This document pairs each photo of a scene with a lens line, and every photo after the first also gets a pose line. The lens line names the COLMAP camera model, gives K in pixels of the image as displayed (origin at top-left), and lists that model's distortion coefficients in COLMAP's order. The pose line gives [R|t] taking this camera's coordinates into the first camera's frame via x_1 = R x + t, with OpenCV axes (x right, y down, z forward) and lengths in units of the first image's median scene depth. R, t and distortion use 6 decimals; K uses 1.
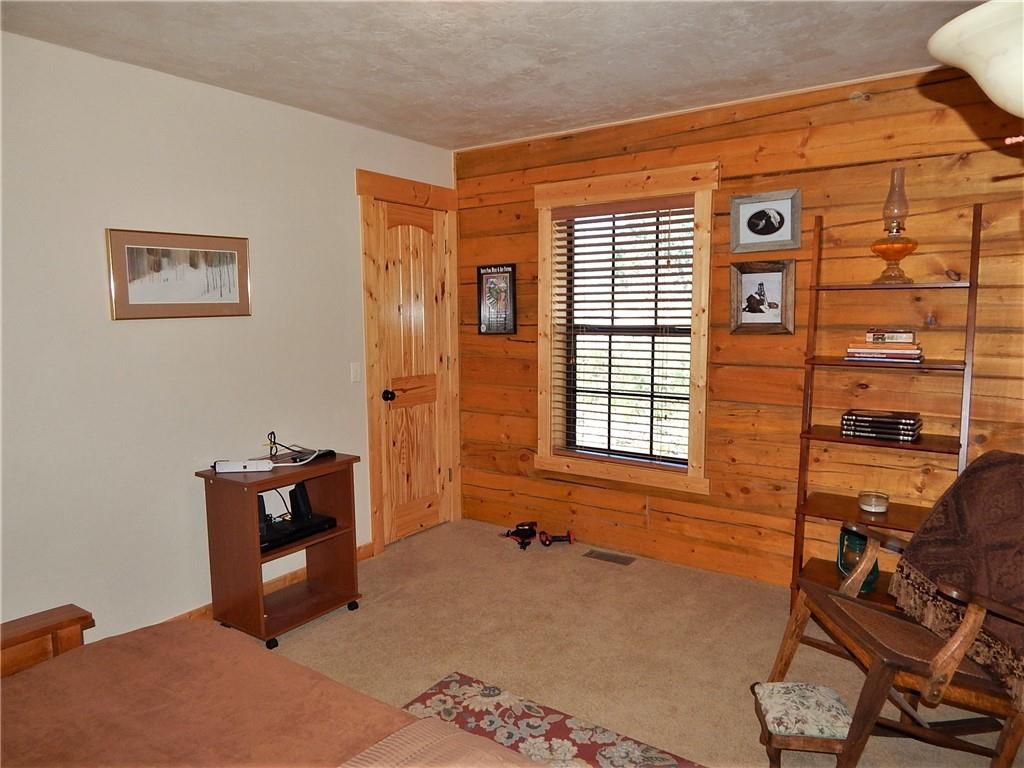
lens RADIAL K [[686.9, 0, 517.2], [0, 686.9, 383.1], [0, 0, 1]] dist [0.010494, -0.000988]
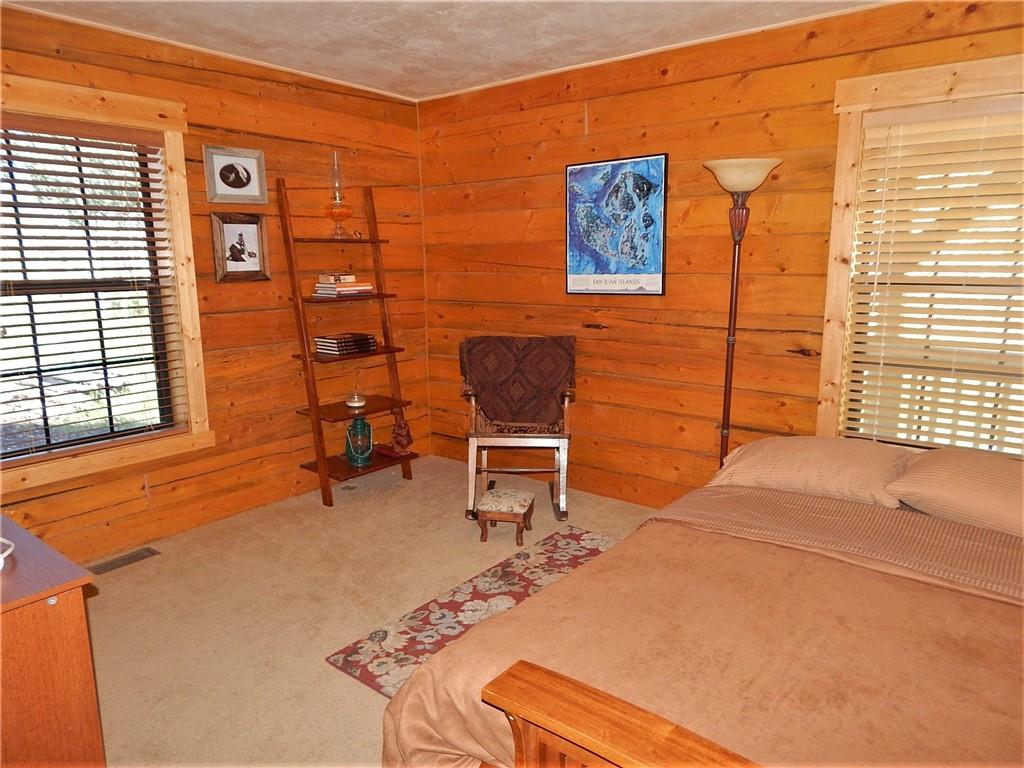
lens RADIAL K [[686.9, 0, 517.2], [0, 686.9, 383.1], [0, 0, 1]] dist [0.010494, -0.000988]
pose [[0.063287, -0.174847, 0.982560, -0.719690], [0.120022, 0.978721, 0.166433, -0.044182], [-0.990752, 0.107396, 0.082926, 0.510514]]
